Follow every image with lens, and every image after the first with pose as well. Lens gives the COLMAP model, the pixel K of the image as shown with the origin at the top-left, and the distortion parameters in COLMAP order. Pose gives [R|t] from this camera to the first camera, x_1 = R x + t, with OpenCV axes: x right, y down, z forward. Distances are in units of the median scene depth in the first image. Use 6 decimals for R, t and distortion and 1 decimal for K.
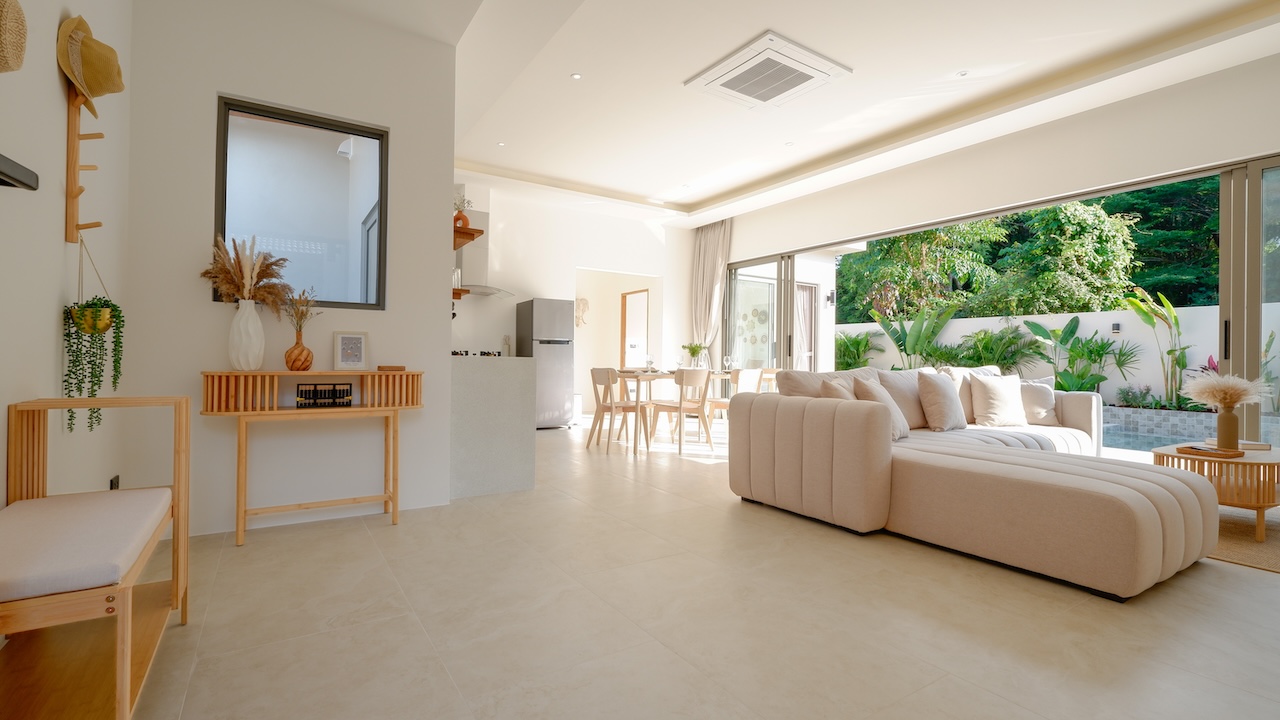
lens RADIAL K [[566.7, 0, 640.0], [0, 566.7, 360.0], [0, 0, 1]] dist [-0.000011, -0.000003]
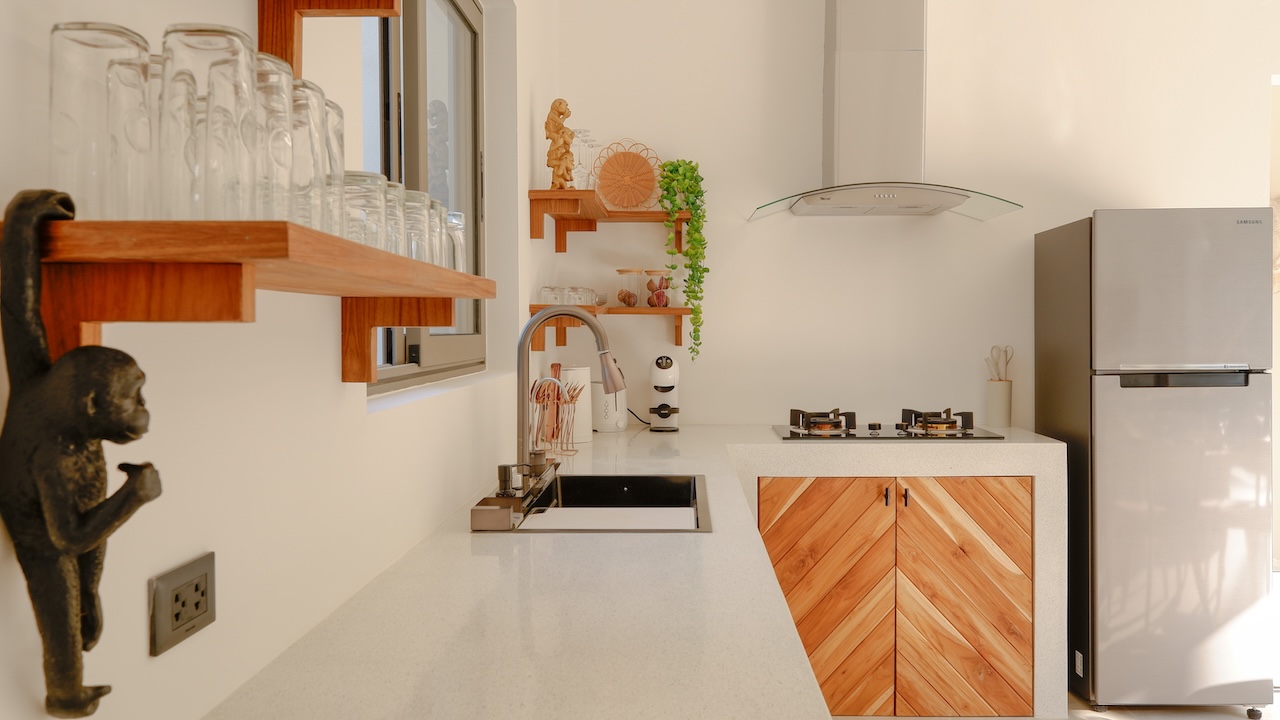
lens RADIAL K [[1095.2, 0, 640.0], [0, 1095.2, 360.0], [0, 0, 1]] dist [0.002920, 0.001844]
pose [[0.813649, -0.003817, -0.581344, -0.065555], [0.018306, 0.999651, 0.019058, -0.054047], [0.581068, -0.026148, 0.813435, 0.467039]]
